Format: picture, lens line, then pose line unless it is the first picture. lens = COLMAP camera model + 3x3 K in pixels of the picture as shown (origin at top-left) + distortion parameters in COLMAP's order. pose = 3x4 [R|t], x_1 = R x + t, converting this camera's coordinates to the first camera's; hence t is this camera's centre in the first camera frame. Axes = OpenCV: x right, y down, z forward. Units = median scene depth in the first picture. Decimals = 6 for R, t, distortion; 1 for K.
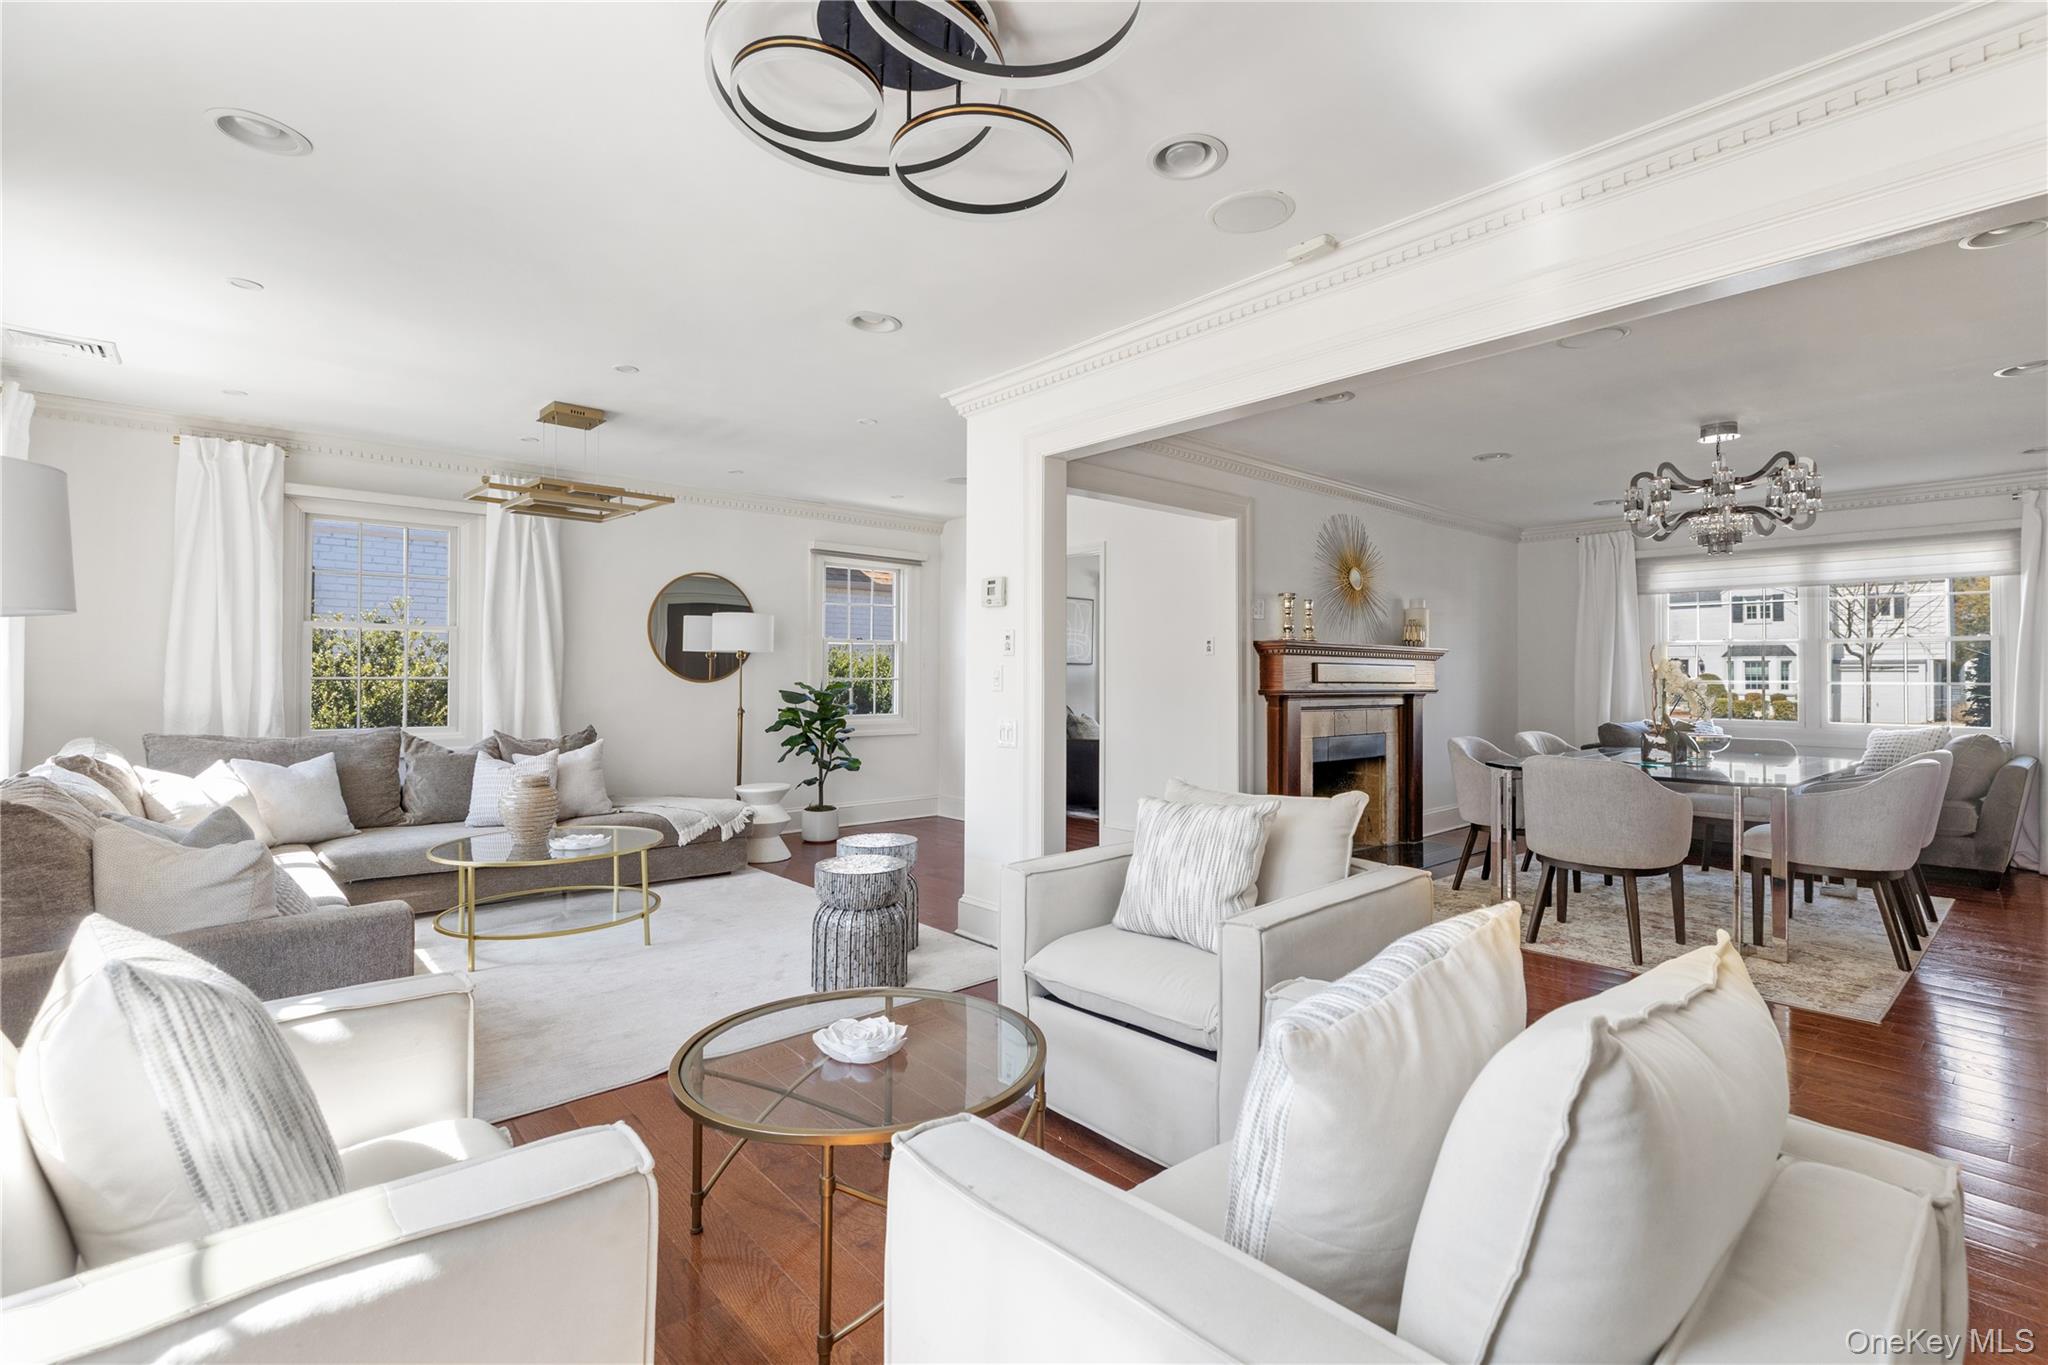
lens RADIAL K [[988.2, 0, 1031.0], [0, 988.2, 662.3], [0, 0, 1]] dist [0.021013, 0.000299]
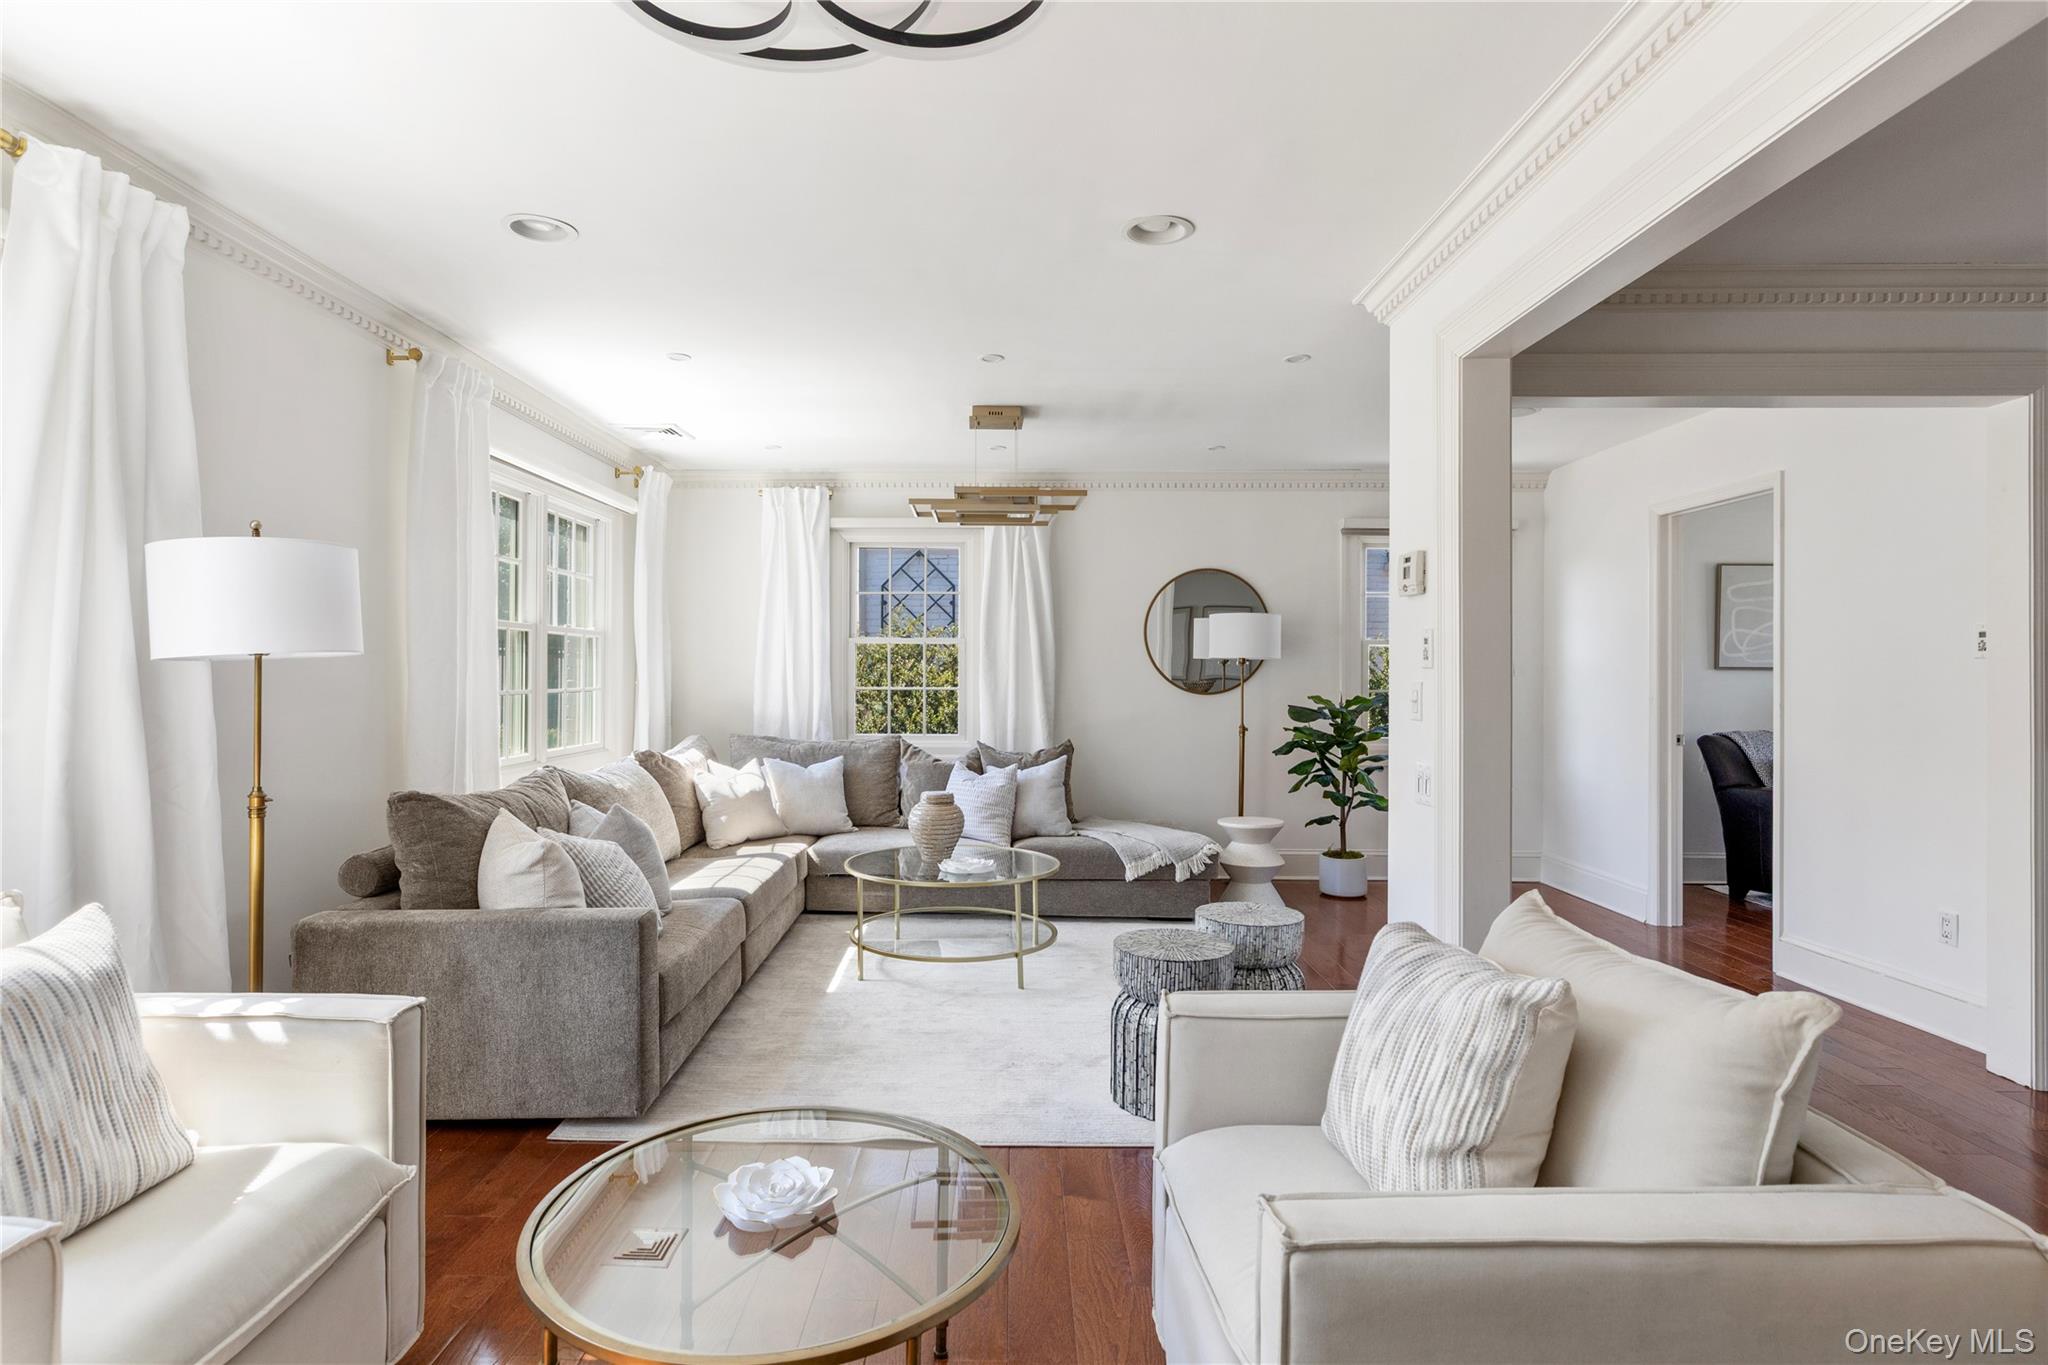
lens RADIAL K [[1065.7, 0, 1020.7], [0, 1065.7, 676.0], [0, 0, 1]] dist [0.003995, -0.000845]
pose [[0.715681, 0.002568, -0.698422, 0.273791], [0.009019, 0.999876, 0.012918, -0.012841], [0.698369, -0.015544, 0.715569, 0.284541]]
